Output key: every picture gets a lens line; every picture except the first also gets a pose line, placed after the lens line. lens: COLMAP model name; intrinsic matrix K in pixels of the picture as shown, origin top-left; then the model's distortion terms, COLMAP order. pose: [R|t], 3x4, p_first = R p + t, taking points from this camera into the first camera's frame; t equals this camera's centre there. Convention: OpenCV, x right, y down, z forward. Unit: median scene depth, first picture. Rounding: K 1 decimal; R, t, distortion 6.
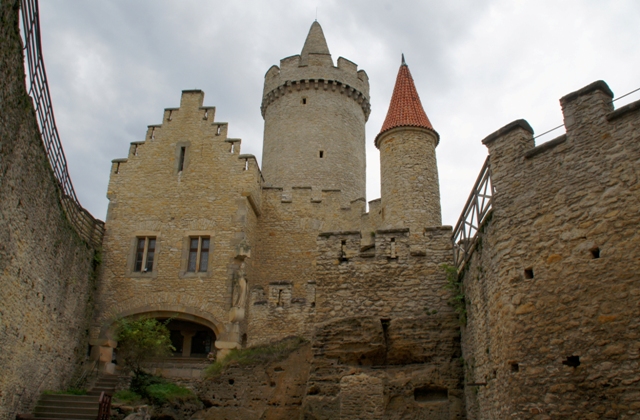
lens RADIAL K [[542.9, 0, 320.0], [0, 542.9, 210.0], [0, 0, 1]] dist [-0.112836, 0.004155]
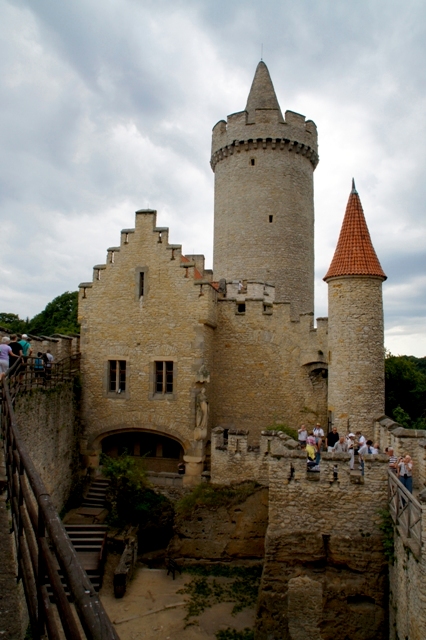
lens RADIAL K [[503.1, 0, 213.0], [0, 503.1, 320.0], [0, 0, 1]] dist [-0.180287, 0.157761]
pose [[0.993254, -0.011941, -0.115339, 0.000050], [0.044708, 0.957215, 0.285903, -0.343378], [0.106990, -0.289130, 0.951292, 0.046105]]
